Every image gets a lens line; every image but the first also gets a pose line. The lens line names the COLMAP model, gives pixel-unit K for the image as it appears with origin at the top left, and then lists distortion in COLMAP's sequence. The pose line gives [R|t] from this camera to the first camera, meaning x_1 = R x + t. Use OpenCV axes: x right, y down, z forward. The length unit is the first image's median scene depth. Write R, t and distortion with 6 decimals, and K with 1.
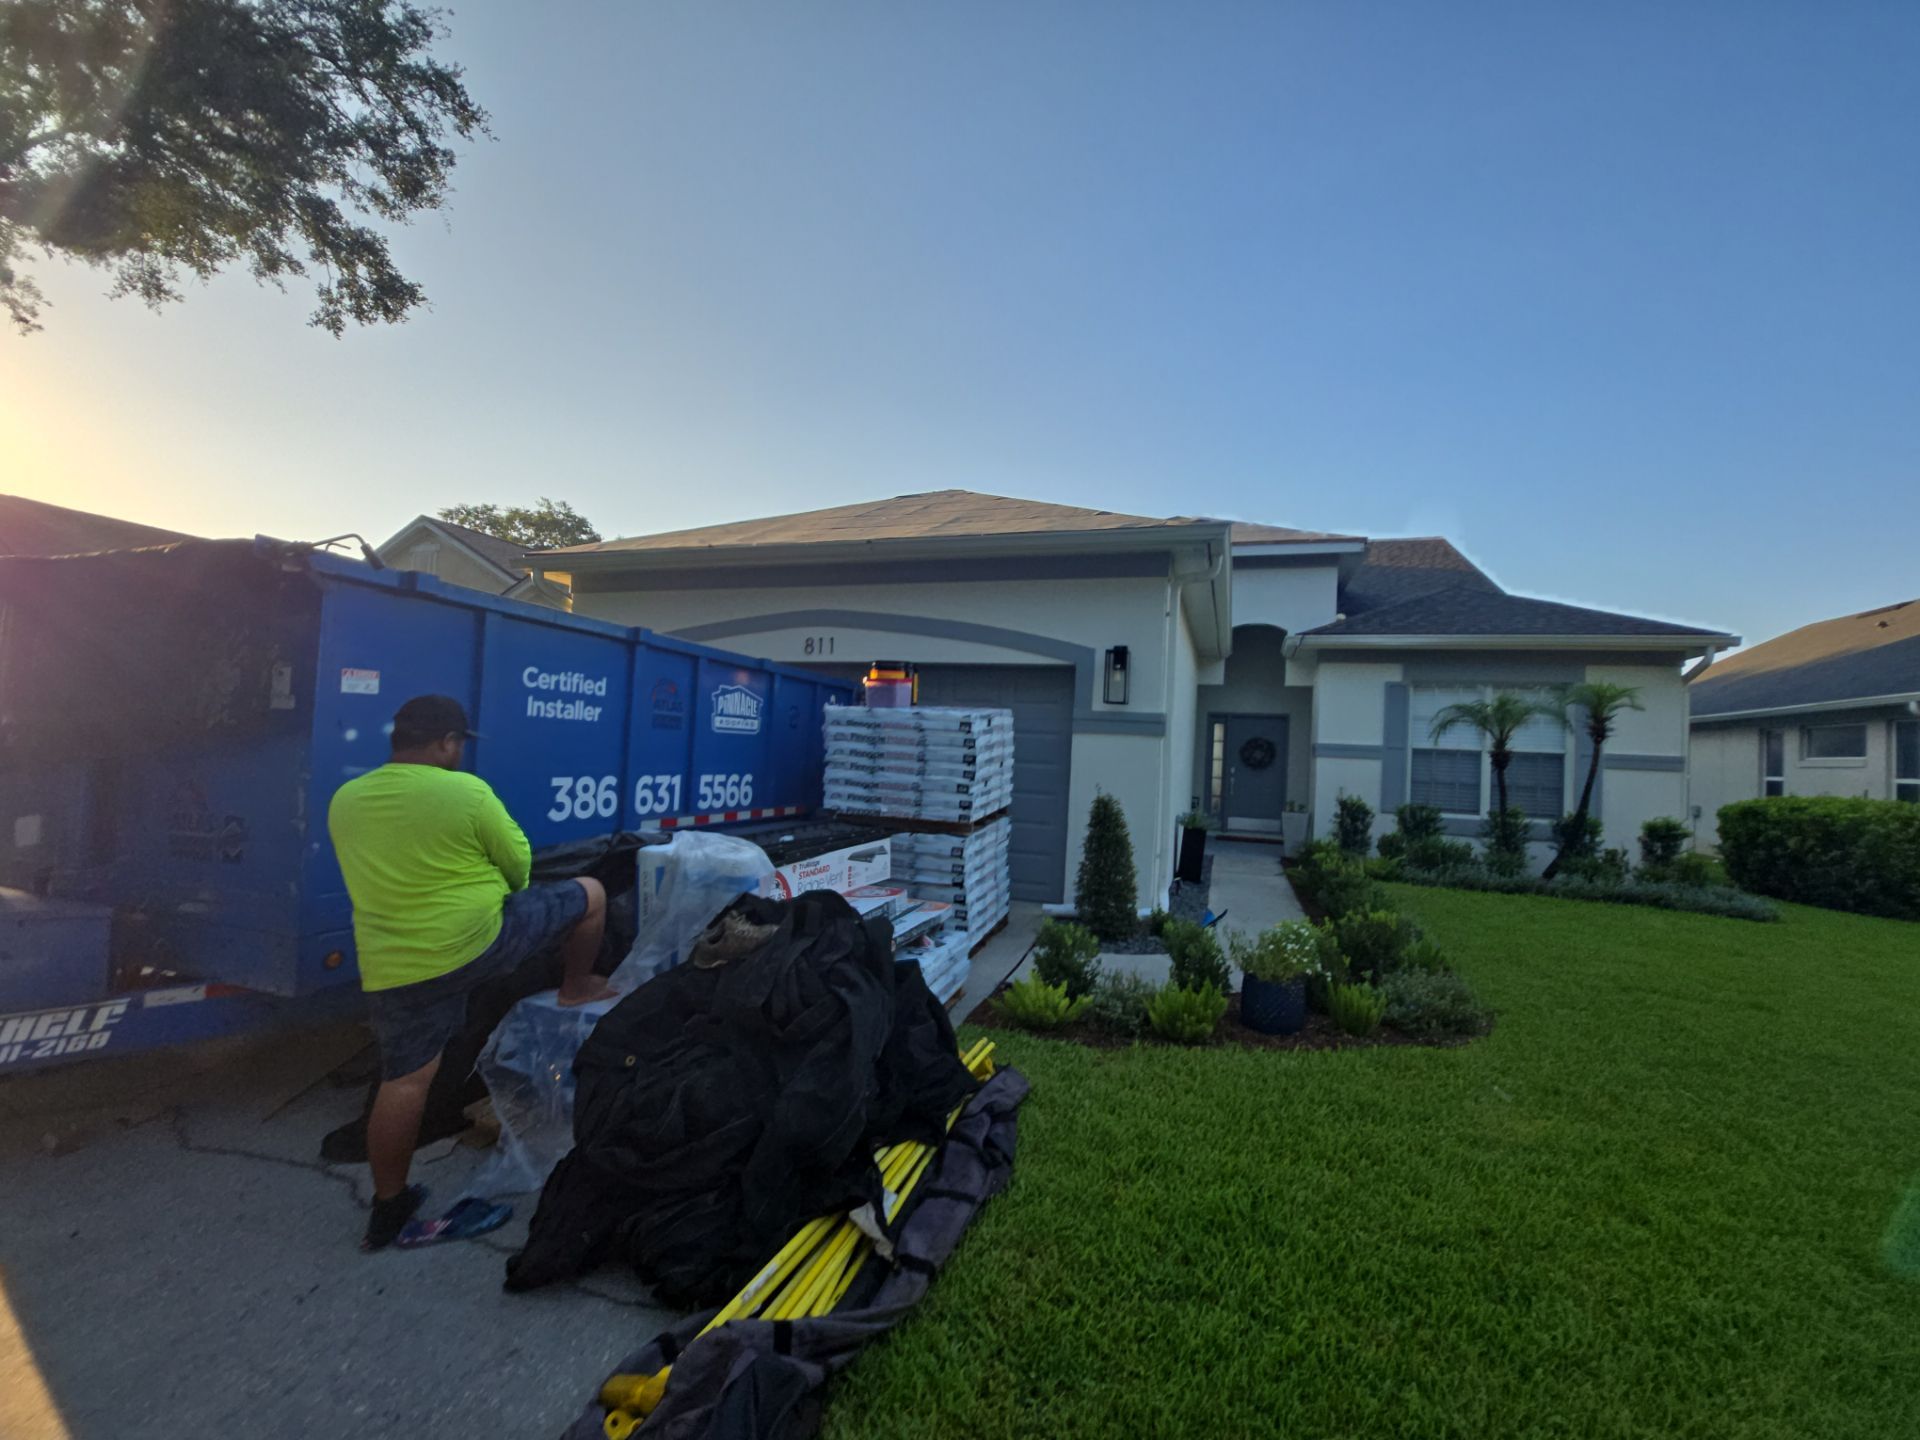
lens RADIAL K [[743.8, 0, 963.2], [0, 743.8, 730.1], [0, 0, 1]] dist [-0.014319, -0.000318]
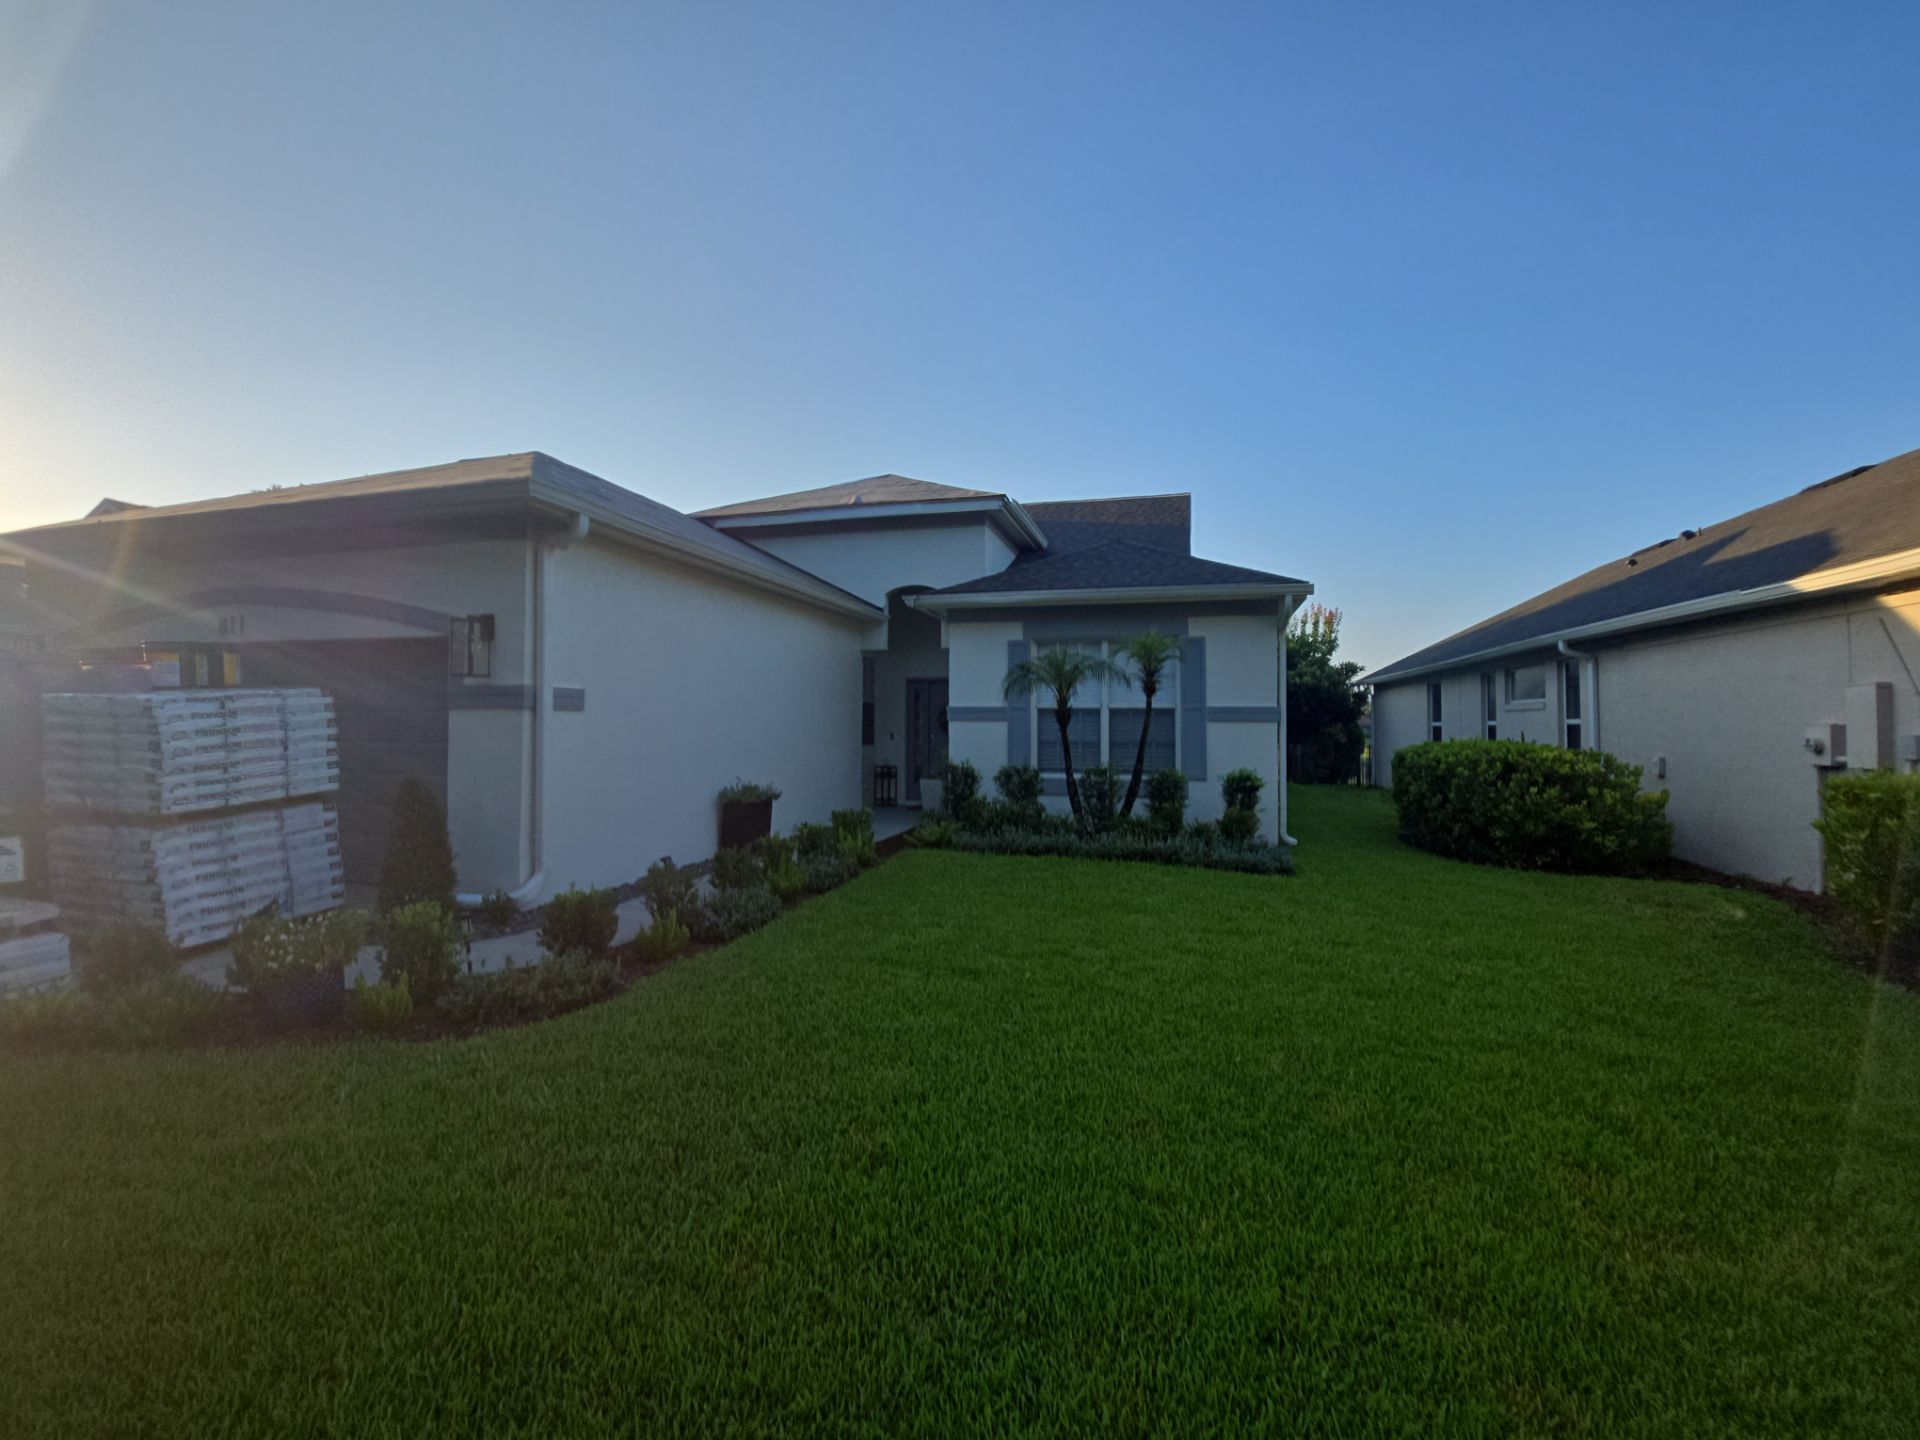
lens RADIAL K [[743.8, 0, 960.2], [0, 743.8, 712.4], [0, 0, 1]] dist [-0.014319, -0.000318]
pose [[0.998195, -0.038169, 0.046365, 0.582573], [0.037354, 0.999134, 0.018305, 0.010951], [-0.047023, -0.016540, 0.998757, 0.027748]]
